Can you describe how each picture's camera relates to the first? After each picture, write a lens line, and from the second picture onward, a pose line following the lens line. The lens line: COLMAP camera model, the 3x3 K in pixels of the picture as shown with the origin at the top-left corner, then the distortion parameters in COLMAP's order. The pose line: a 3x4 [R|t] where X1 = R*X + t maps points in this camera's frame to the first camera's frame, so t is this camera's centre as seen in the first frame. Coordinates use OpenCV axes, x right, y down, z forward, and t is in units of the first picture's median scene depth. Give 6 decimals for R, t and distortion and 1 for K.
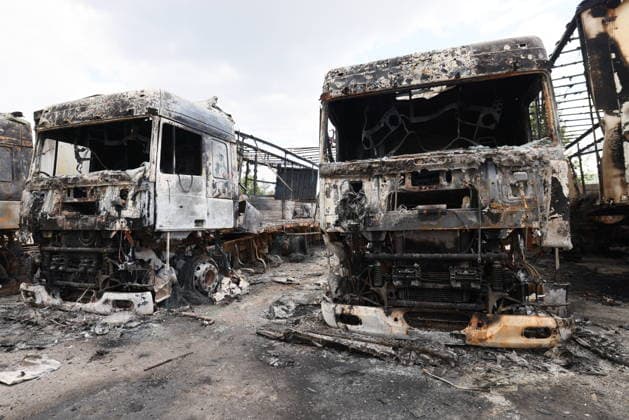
lens RADIAL K [[380.0, 0, 302.1], [0, 380.0, 206.4], [0, 0, 1]] dist [-0.013133, 0.016229]
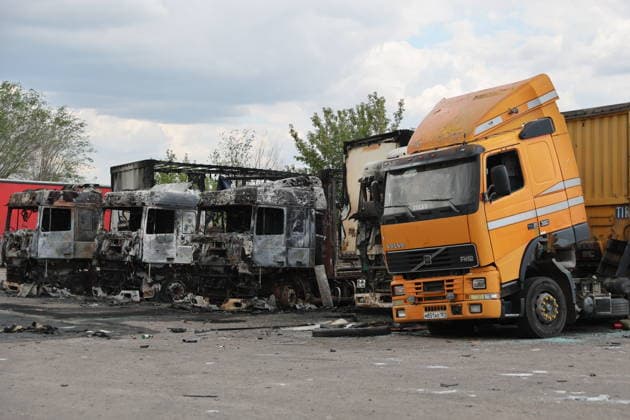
lens RADIAL K [[1276.9, 0, 314.7], [0, 1276.9, 209.6], [0, 0, 1]] dist [-0.101525, 0.000000]
pose [[0.869032, 0.022332, -0.494252, 4.772344], [-0.025344, 0.999679, 0.000606, -0.309155], [0.494107, 0.012000, 0.869318, -5.666111]]
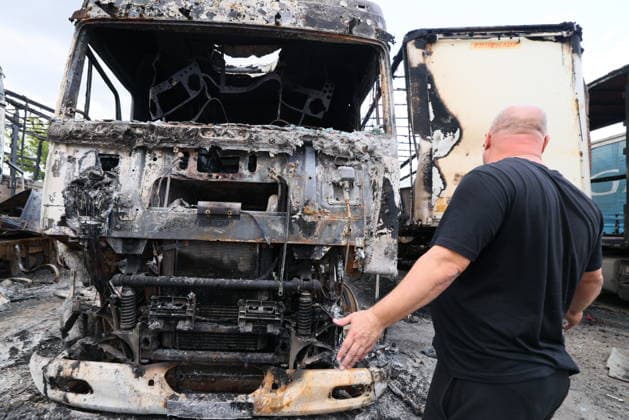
lens RADIAL K [[304.4, 0, 306.7], [0, 304.4, 223.8], [0, 0, 1]] dist [-0.033603, 0.002948]
pose [[0.919674, 0.074856, 0.385482, 0.262579], [-0.080770, 0.996732, -0.000855, 0.019611], [-0.384287, -0.030349, 0.922715, 0.443446]]
